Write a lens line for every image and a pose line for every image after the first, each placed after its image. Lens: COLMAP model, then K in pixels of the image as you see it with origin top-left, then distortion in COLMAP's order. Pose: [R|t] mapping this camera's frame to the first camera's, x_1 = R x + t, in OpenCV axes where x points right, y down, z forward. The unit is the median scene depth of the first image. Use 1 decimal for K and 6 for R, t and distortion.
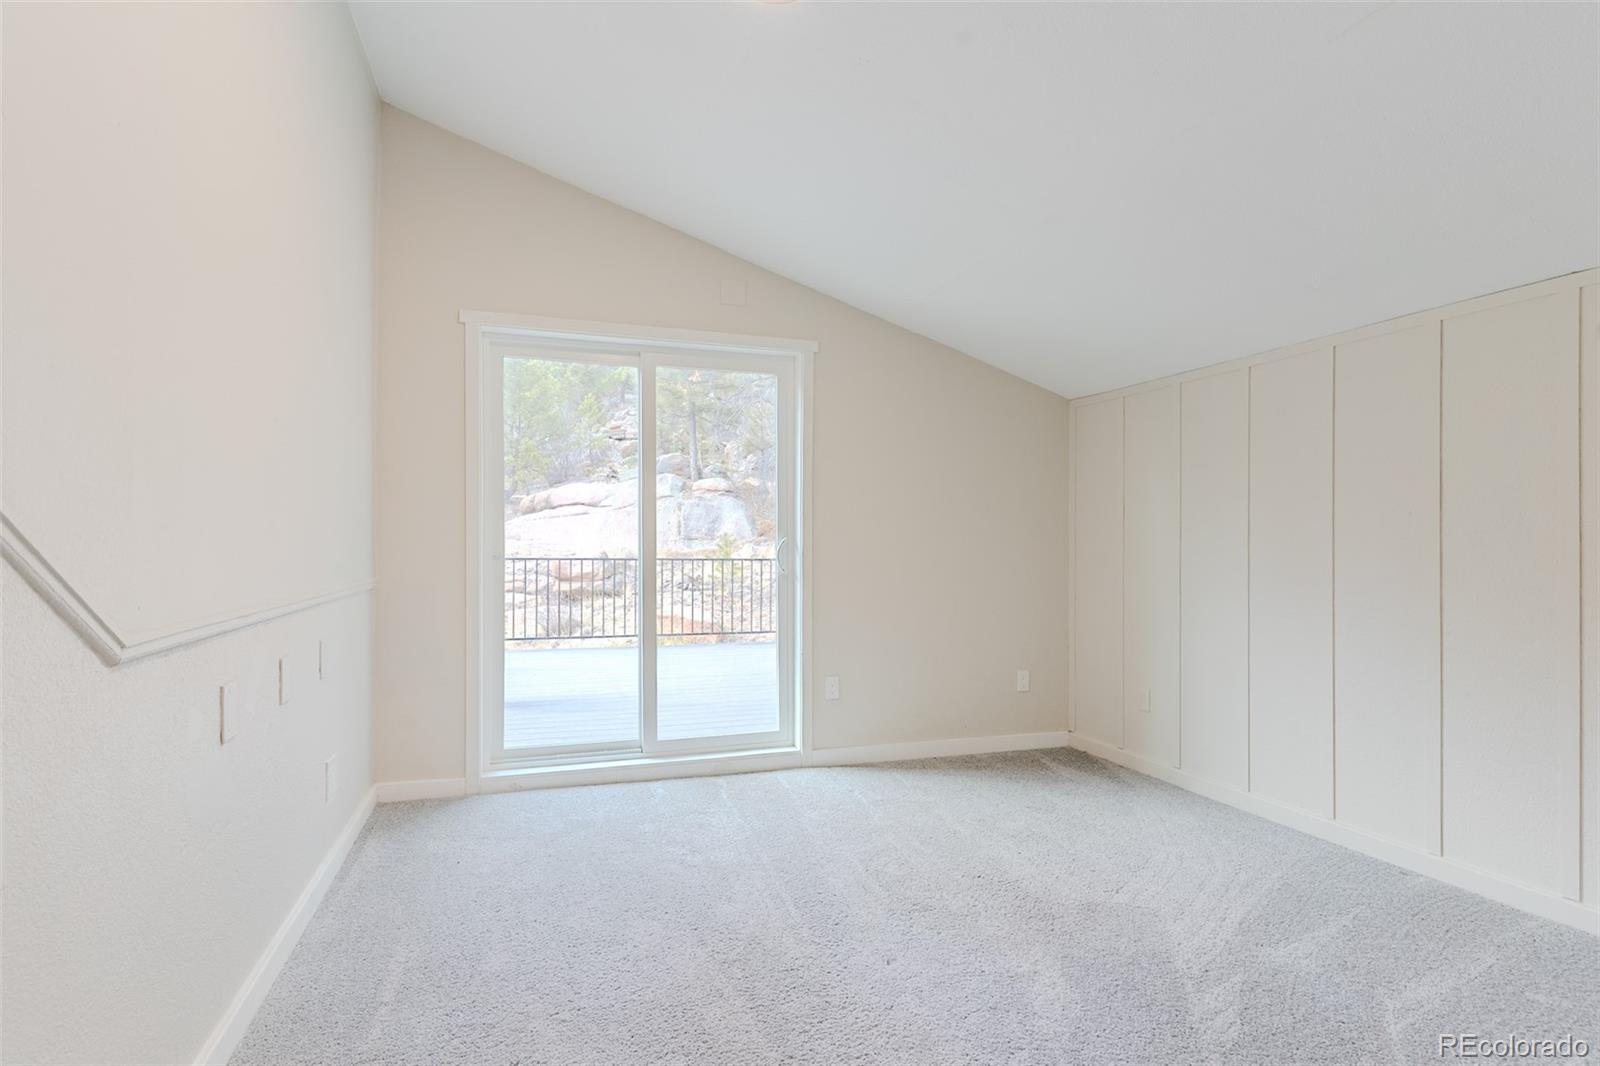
lens RADIAL K [[764.7, 0, 796.7], [0, 764.7, 538.8], [0, 0, 1]] dist [-0.000267, 0.000268]
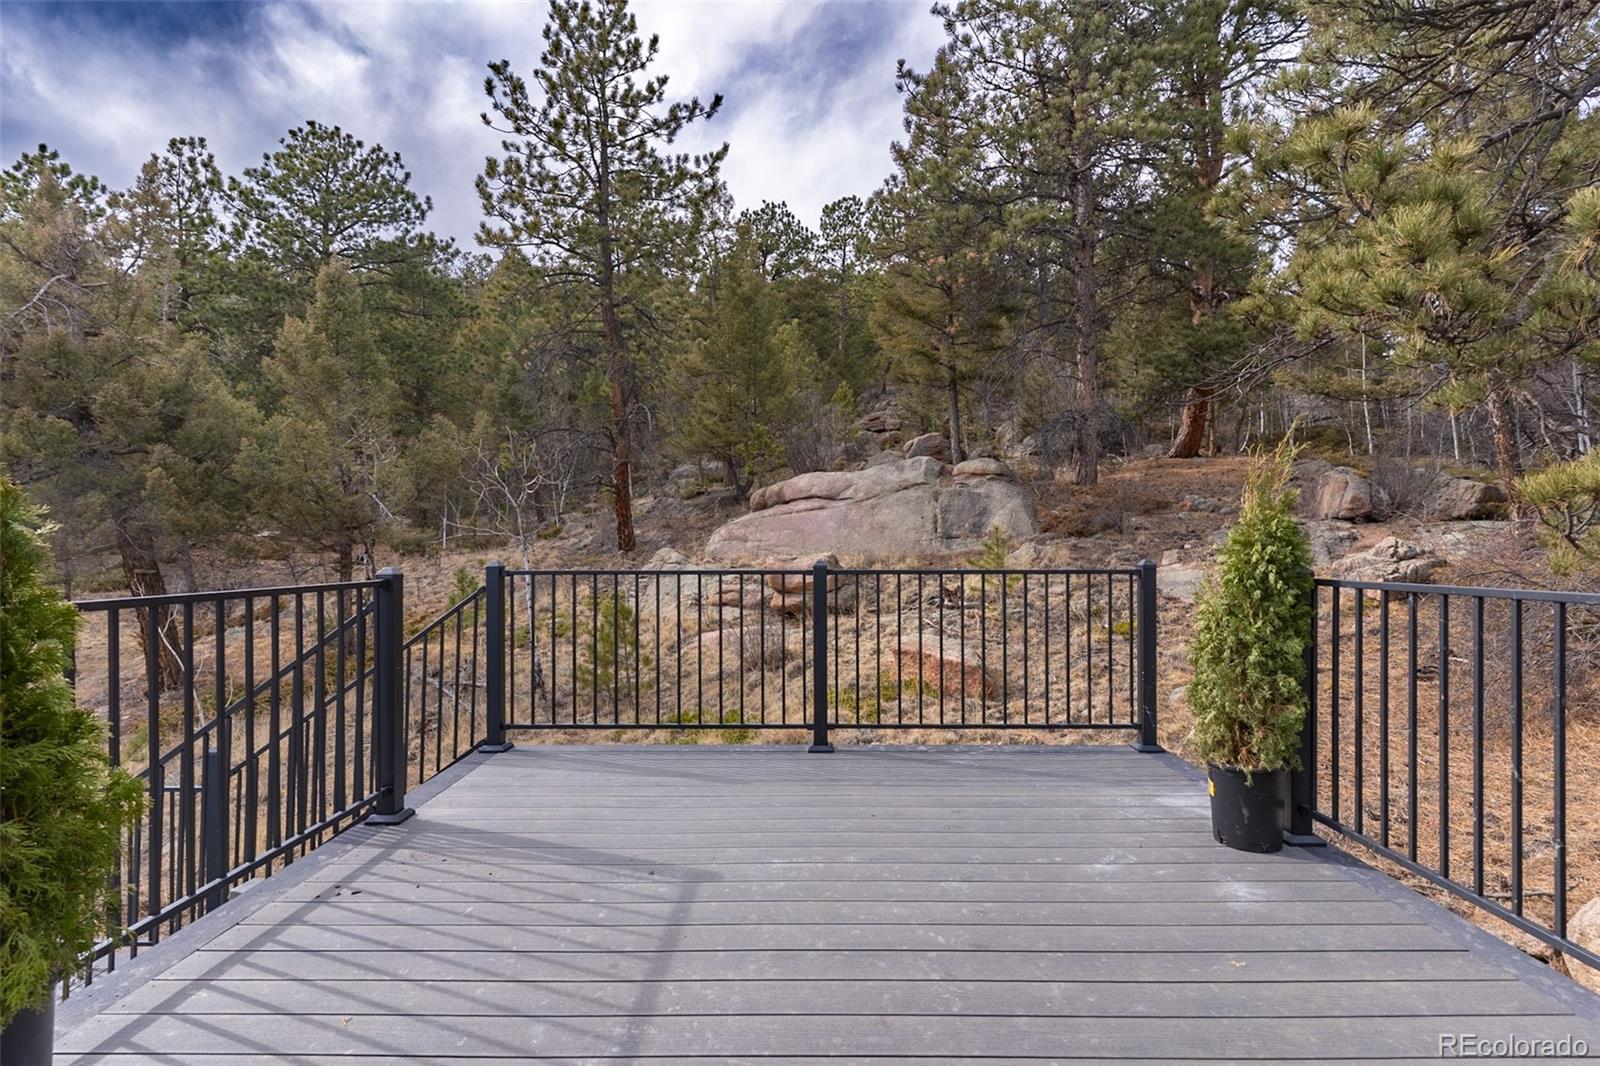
lens RADIAL K [[764.7, 0, 796.7], [0, 764.7, 538.8], [0, 0, 1]] dist [-0.000267, 0.000268]
pose [[0.938514, -0.012759, -0.345006, -0.017317], [0.012359, 0.999918, -0.003357, 0.002431], [0.345021, -0.001113, 0.938594, 0.213854]]
